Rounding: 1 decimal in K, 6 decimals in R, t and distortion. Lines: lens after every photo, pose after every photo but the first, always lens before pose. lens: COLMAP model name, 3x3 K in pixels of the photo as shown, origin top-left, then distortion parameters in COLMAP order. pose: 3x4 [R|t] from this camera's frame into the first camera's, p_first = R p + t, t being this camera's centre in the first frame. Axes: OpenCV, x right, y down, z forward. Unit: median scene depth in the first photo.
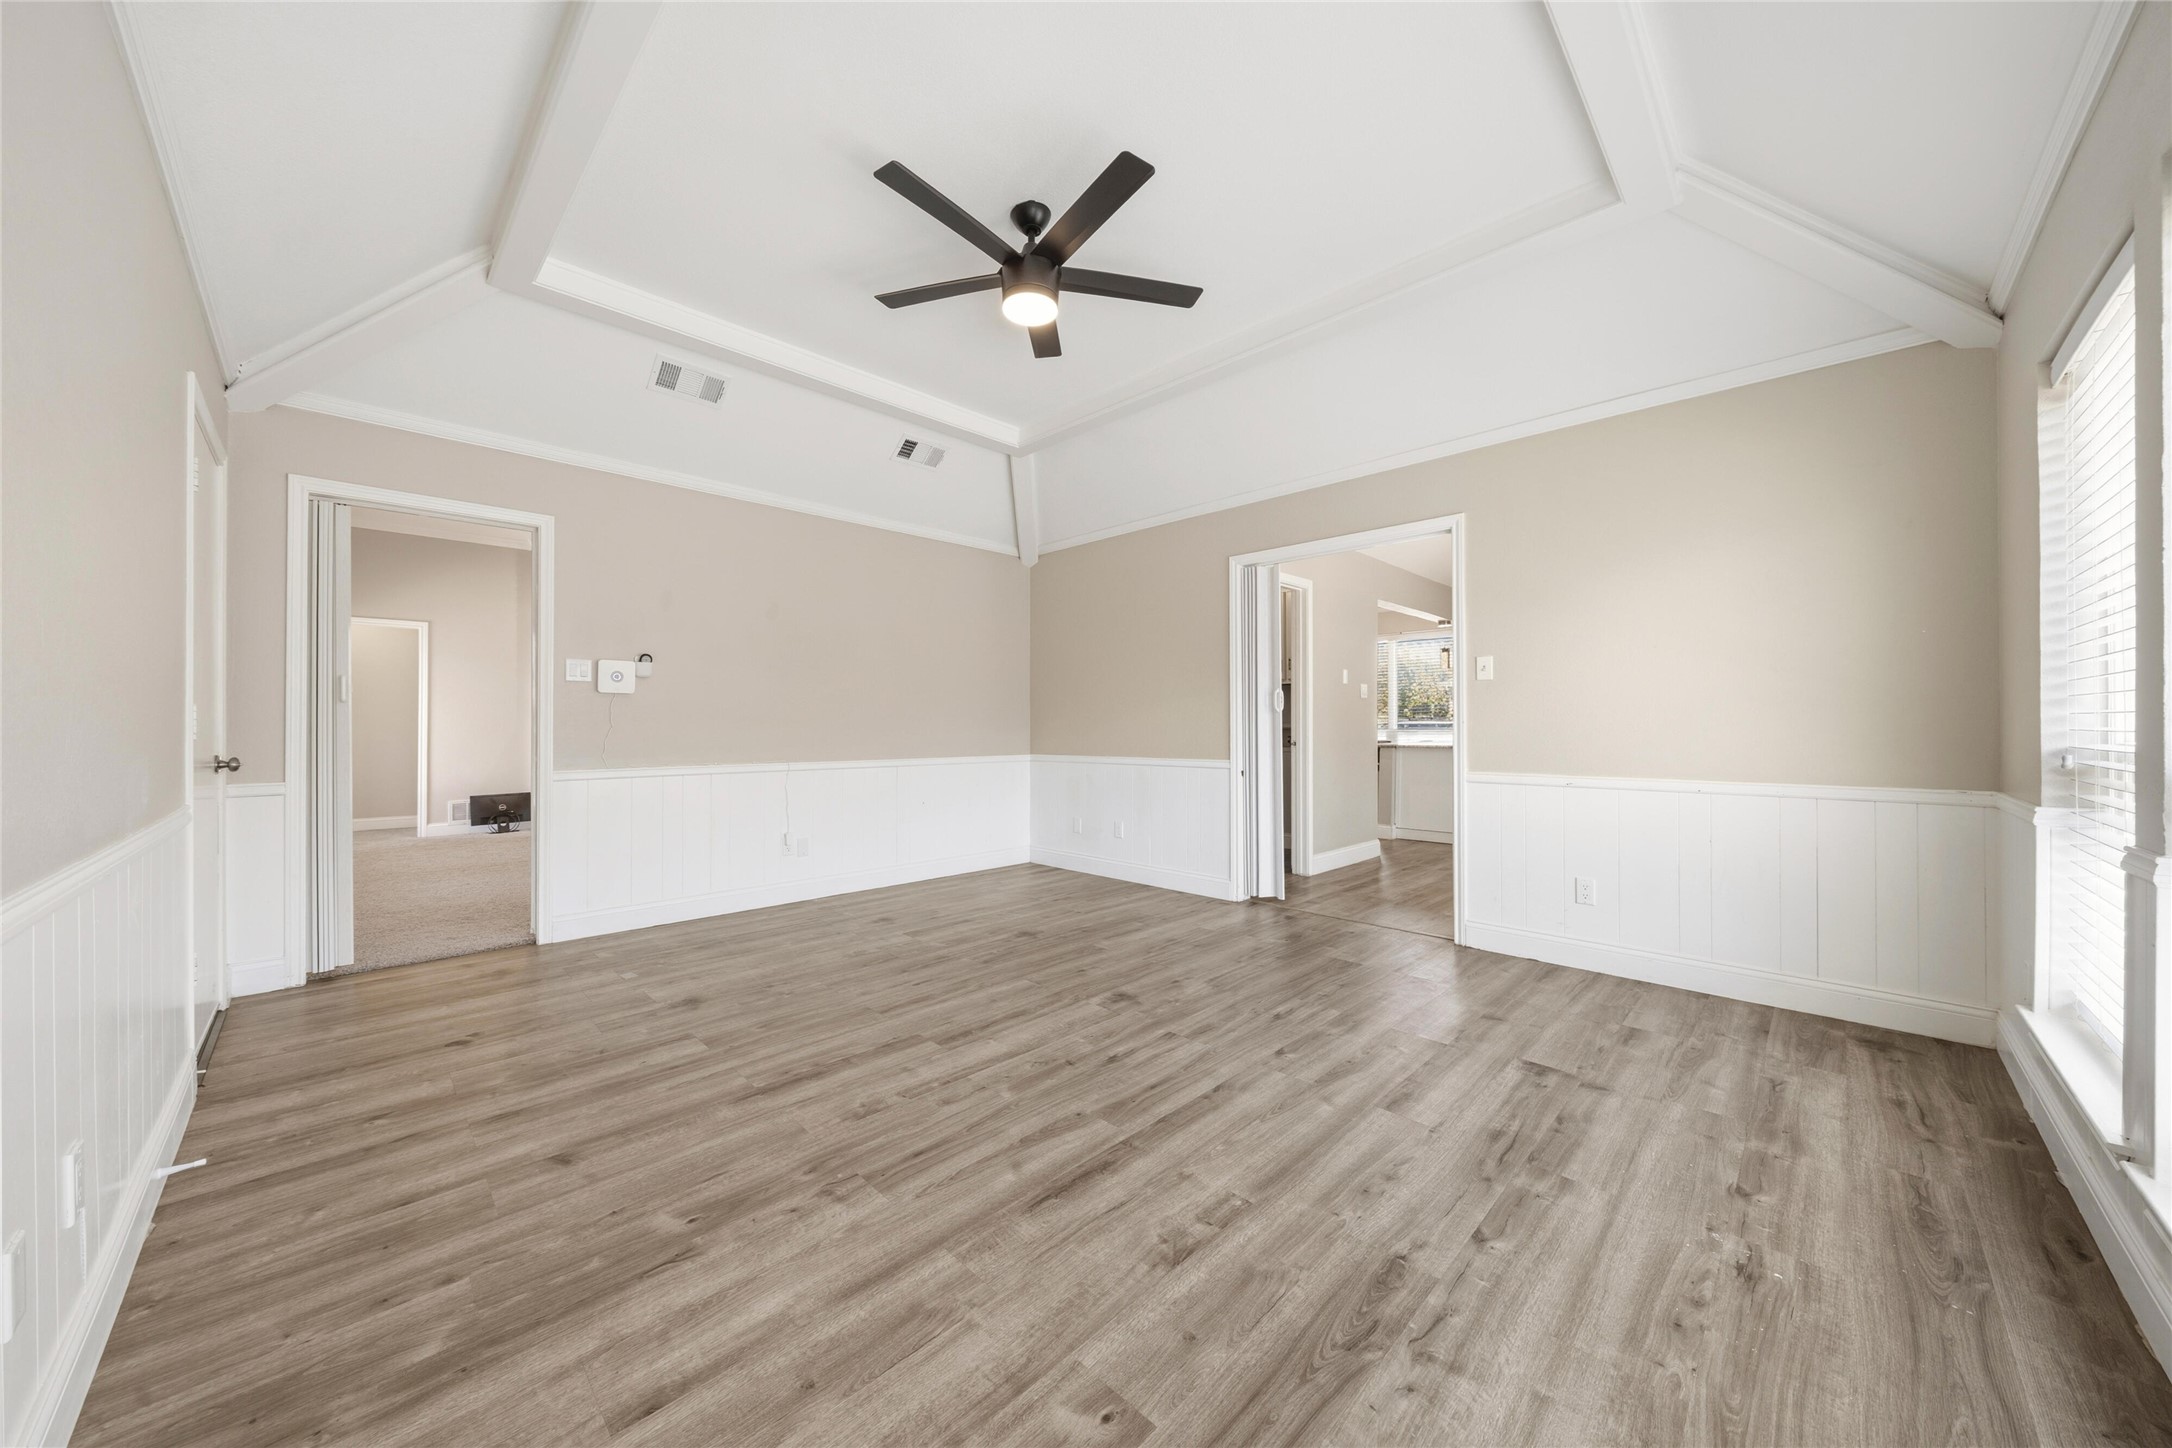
lens RADIAL K [[747.8, 0, 1087.3], [0, 747.8, 730.9], [0, 0, 1]] dist [0.001447, 0.000037]
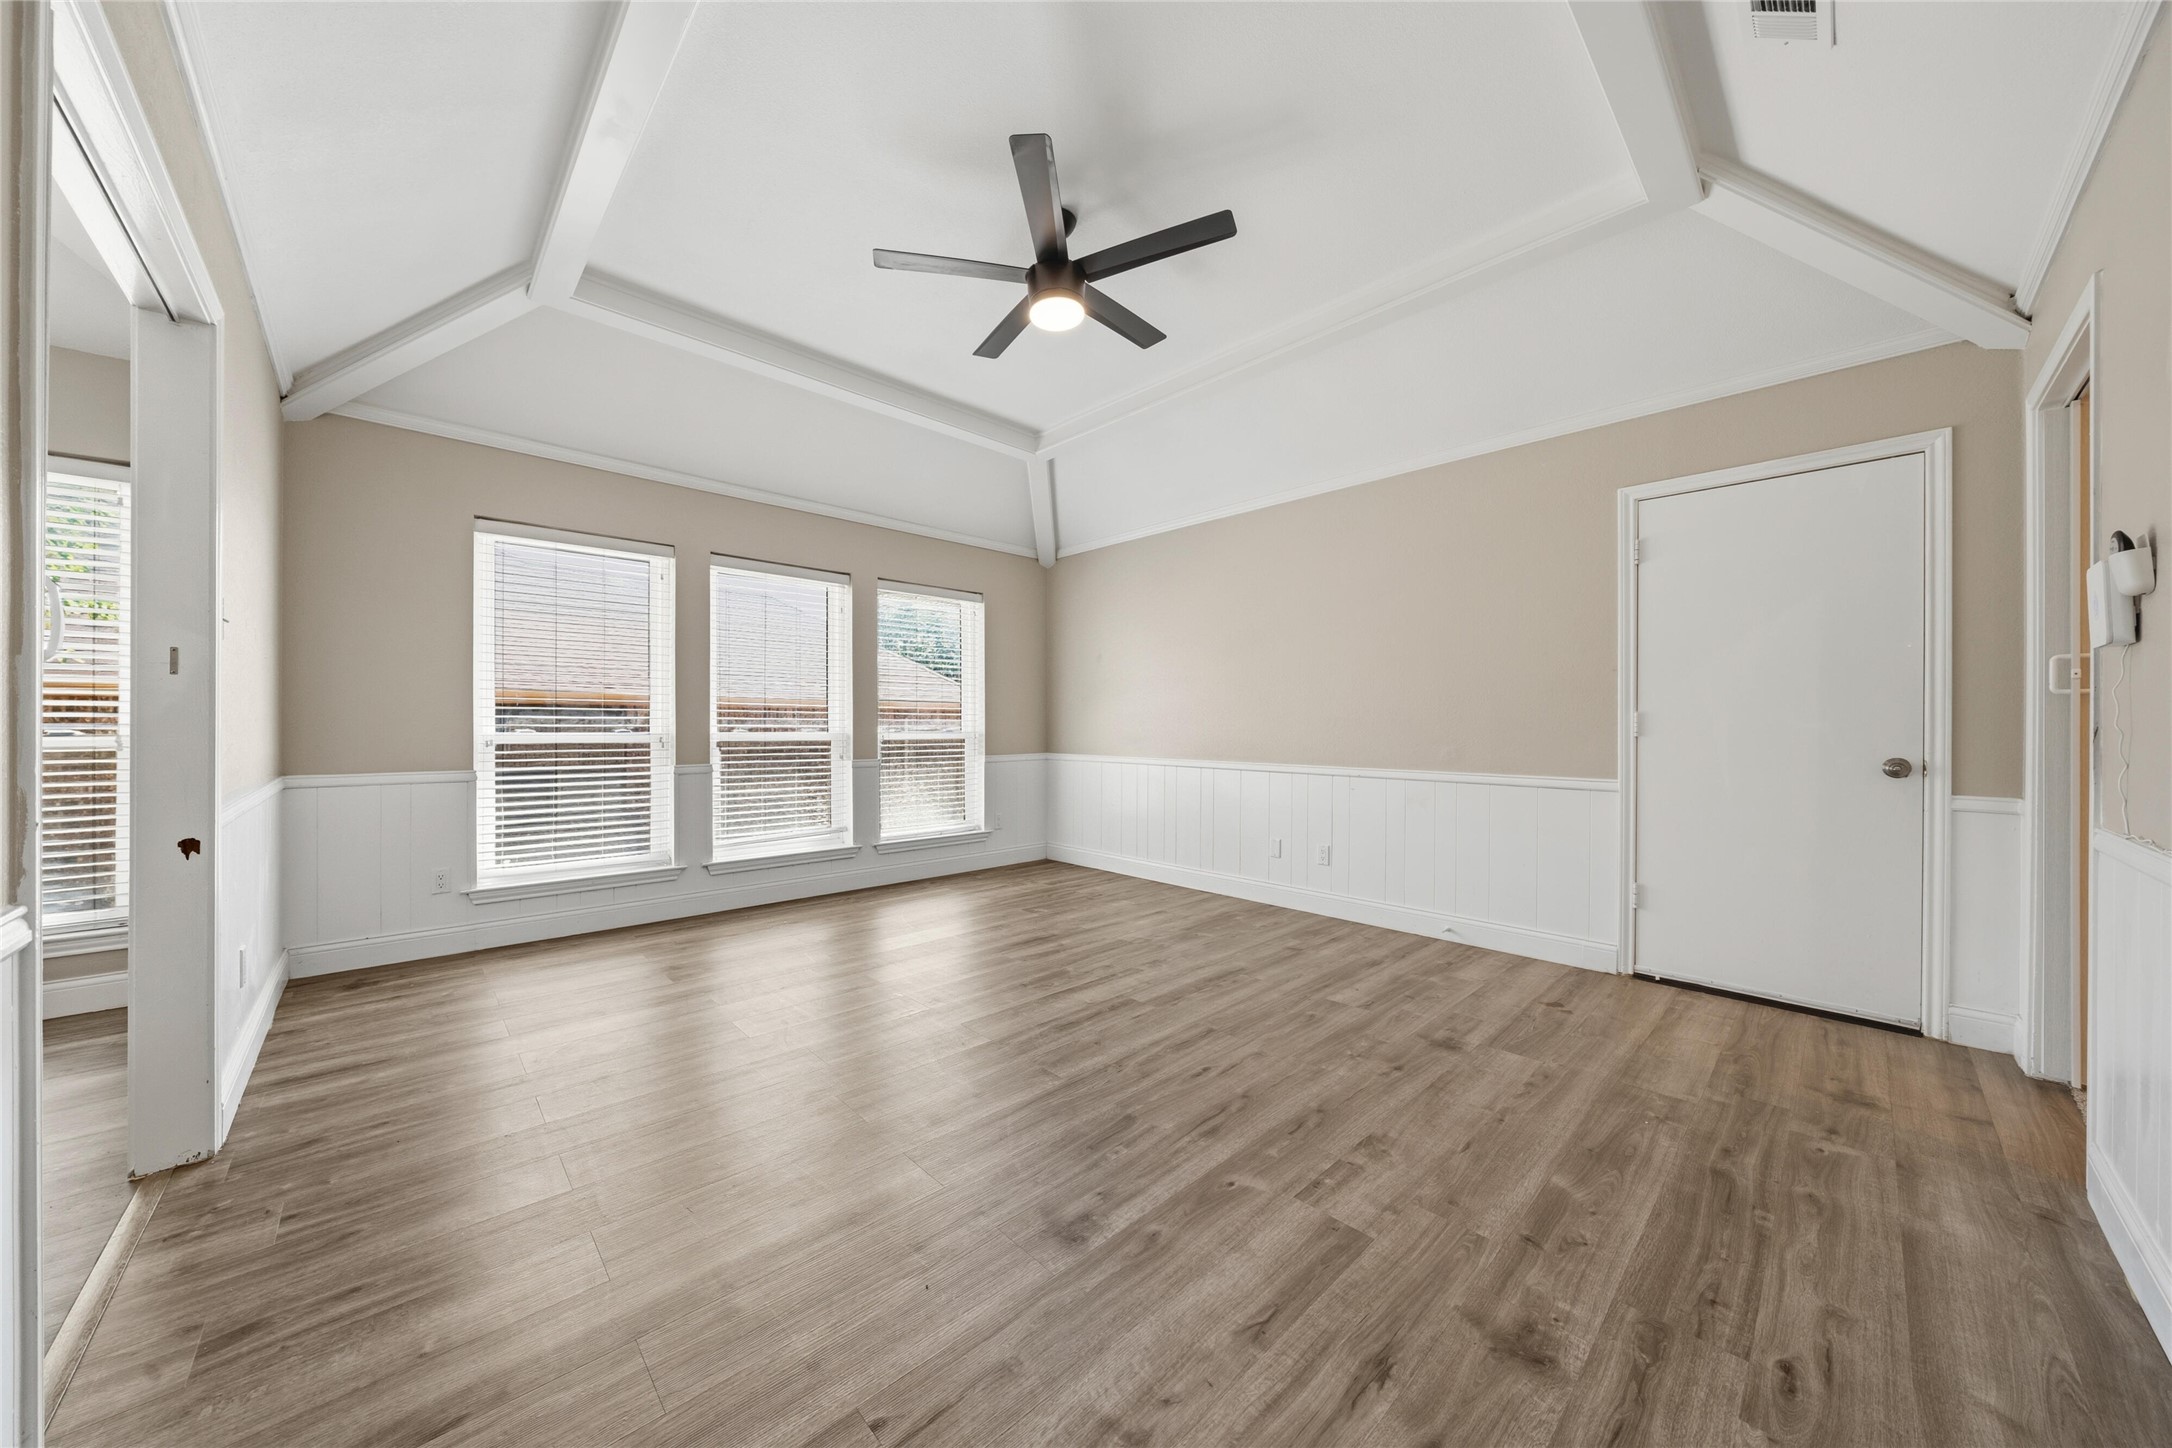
lens RADIAL K [[747.8, 0, 1090.2], [0, 747.8, 717.9], [0, 0, 1]] dist [0.001447, 0.000037]
pose [[-0.999693, -0.002093, 0.024697, -0.163862], [-0.002187, 0.999990, -0.003782, -0.014134], [-0.024689, -0.003835, -0.999688, 2.219799]]
